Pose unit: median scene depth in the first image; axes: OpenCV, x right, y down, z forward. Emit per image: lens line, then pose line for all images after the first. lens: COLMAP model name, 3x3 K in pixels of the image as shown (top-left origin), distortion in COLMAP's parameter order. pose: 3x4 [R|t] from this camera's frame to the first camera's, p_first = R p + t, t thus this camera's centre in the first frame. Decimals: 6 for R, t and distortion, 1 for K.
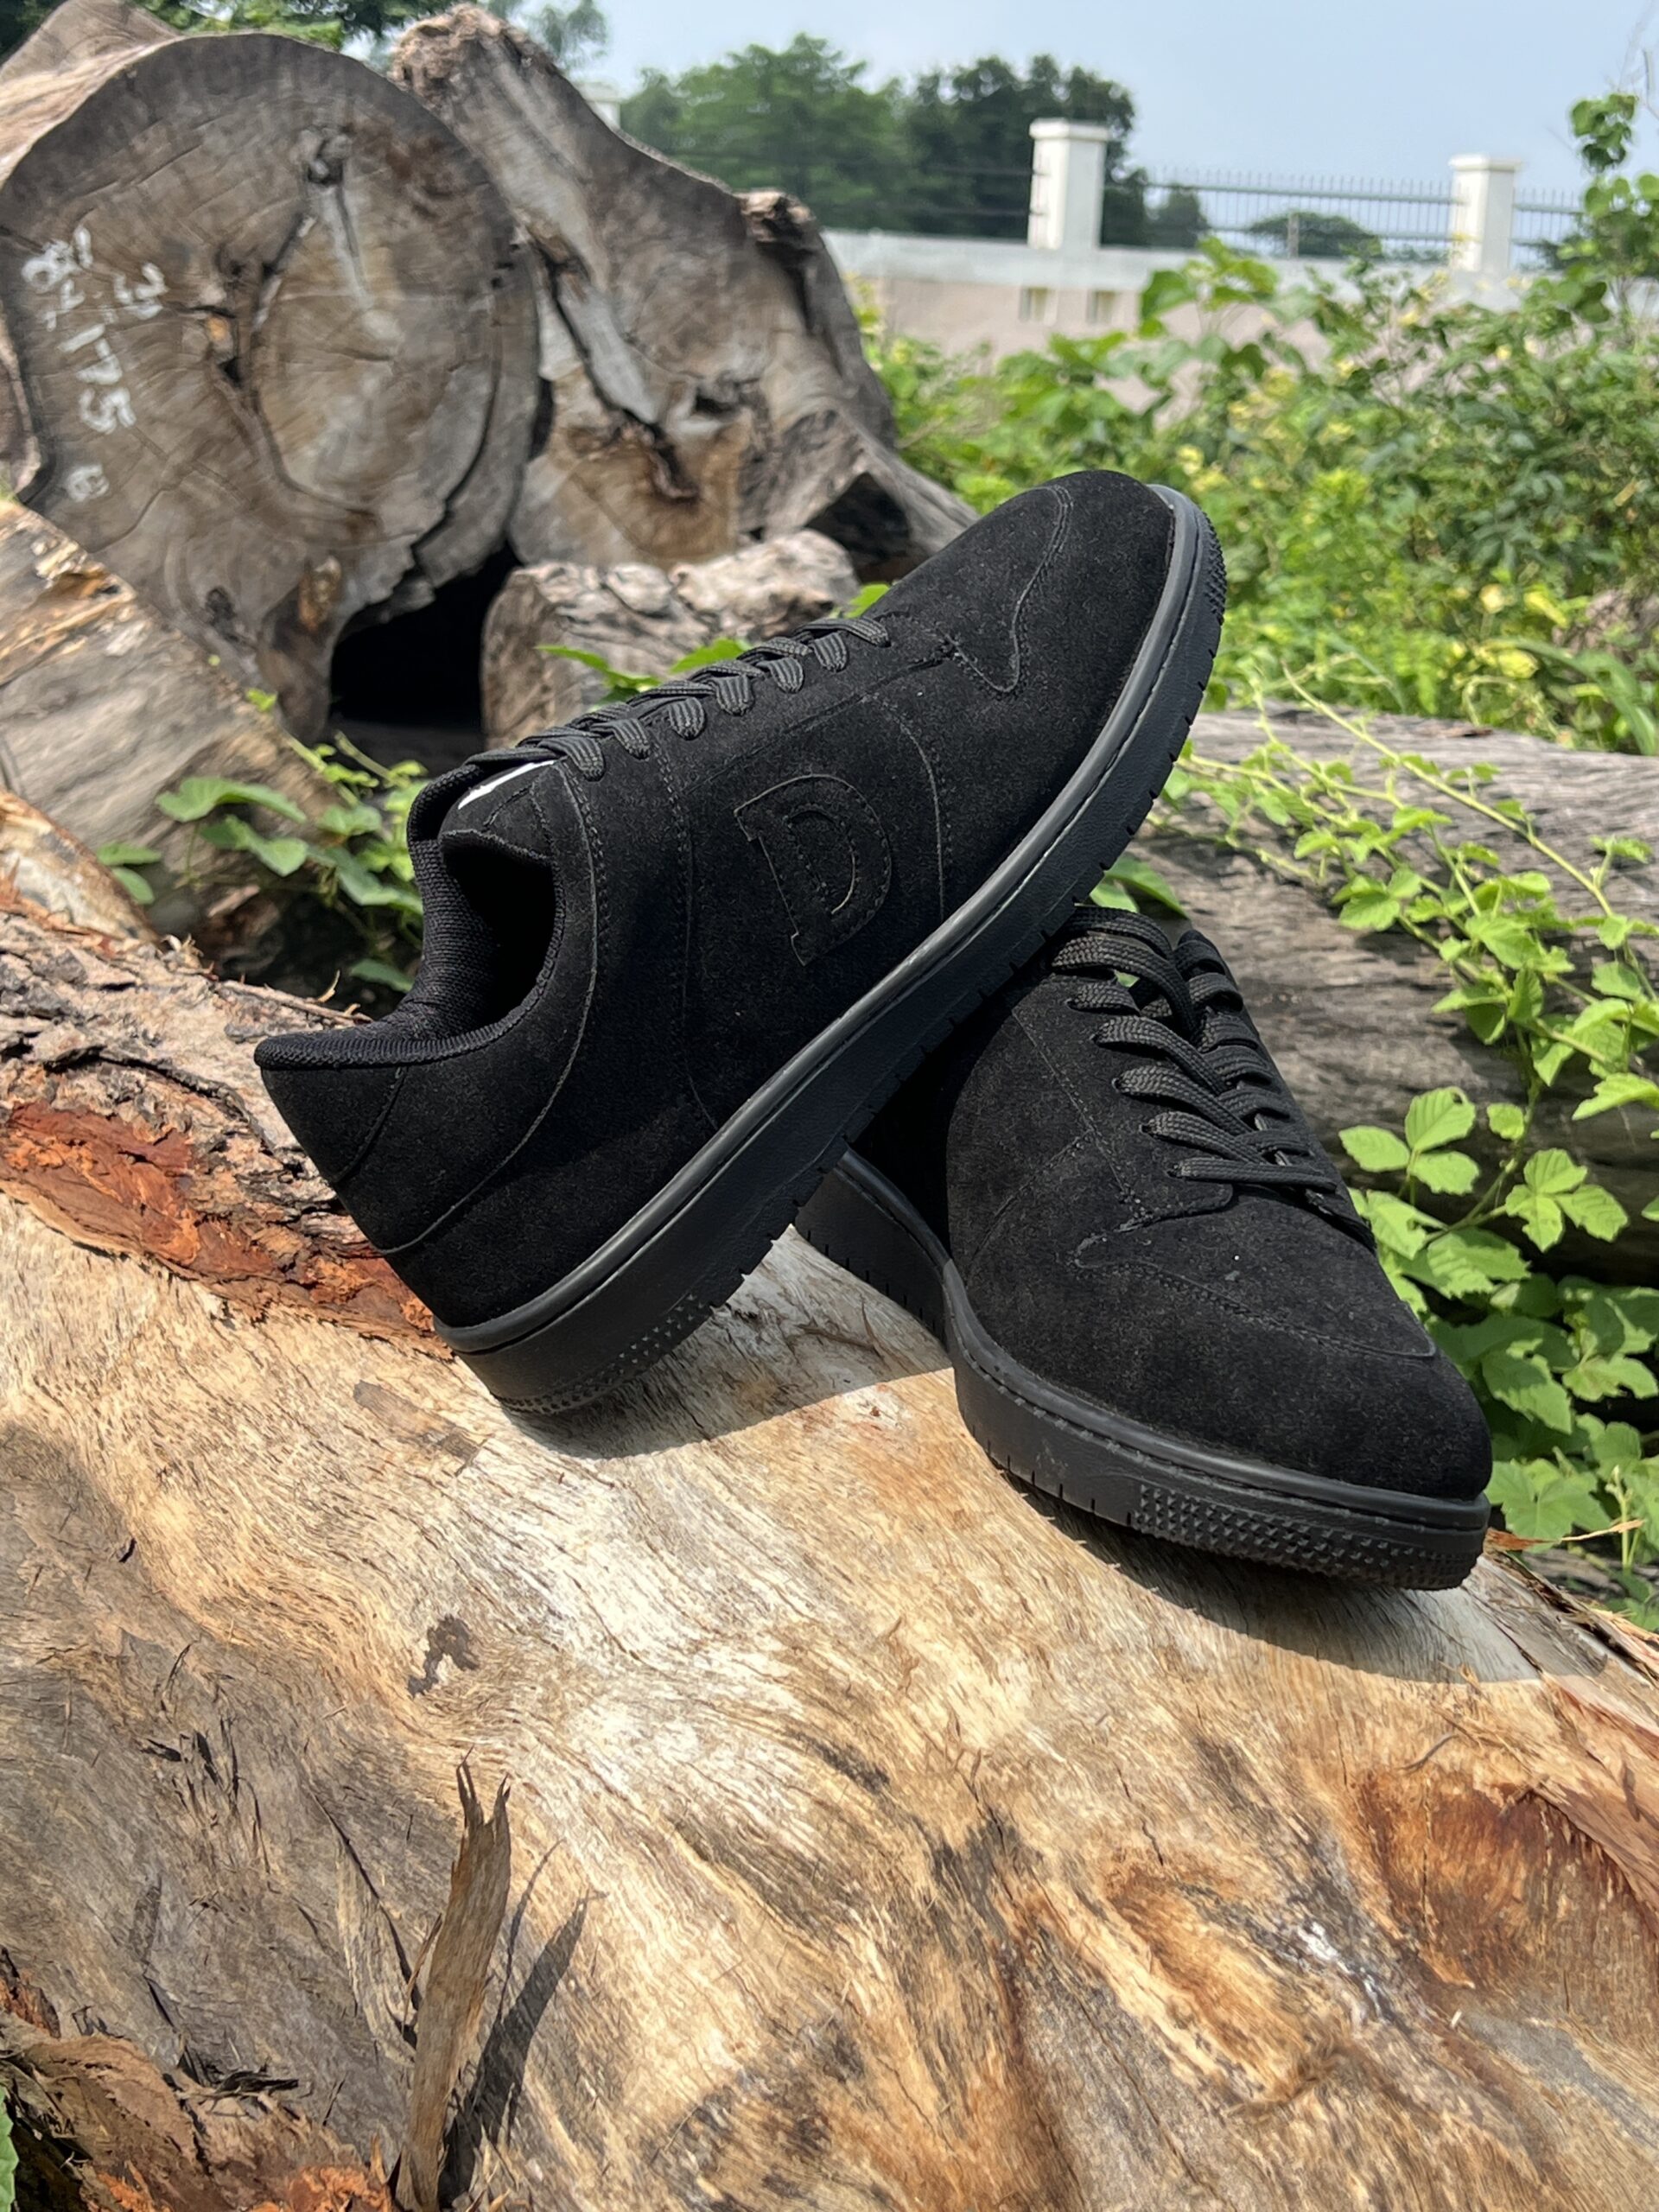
lens RADIAL K [[3157.5, 0, 829.0], [0, 3157.5, 1107.4], [0, 0, 1]] dist [0.072373, 0.000000]
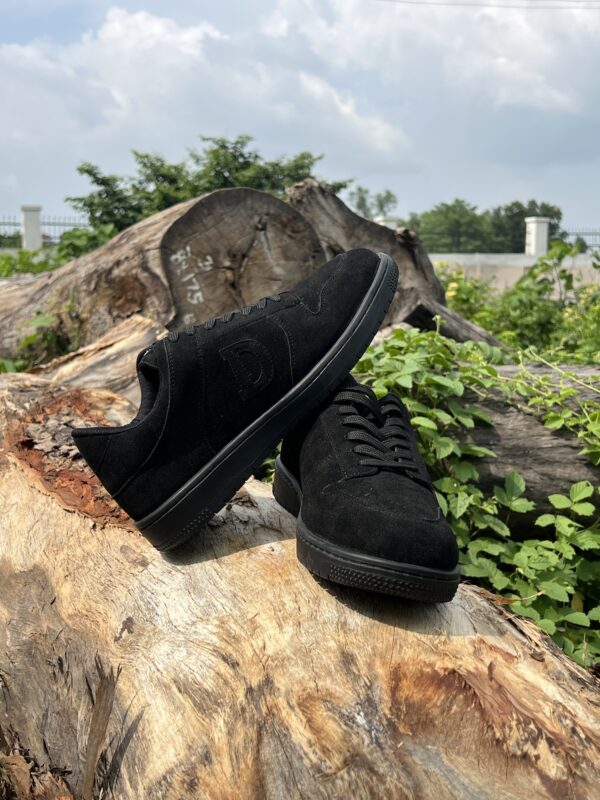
lens RADIAL K [[971.5, 0, 300.9], [0, 971.5, 397.4], [0, 0, 1]] dist [0.036802, 0.000000]
pose [[0.982956, -0.032265, -0.180988, 0.210911], [0.008011, 0.991060, -0.133173, 0.075494], [0.183666, 0.129453, 0.974427, 0.087896]]
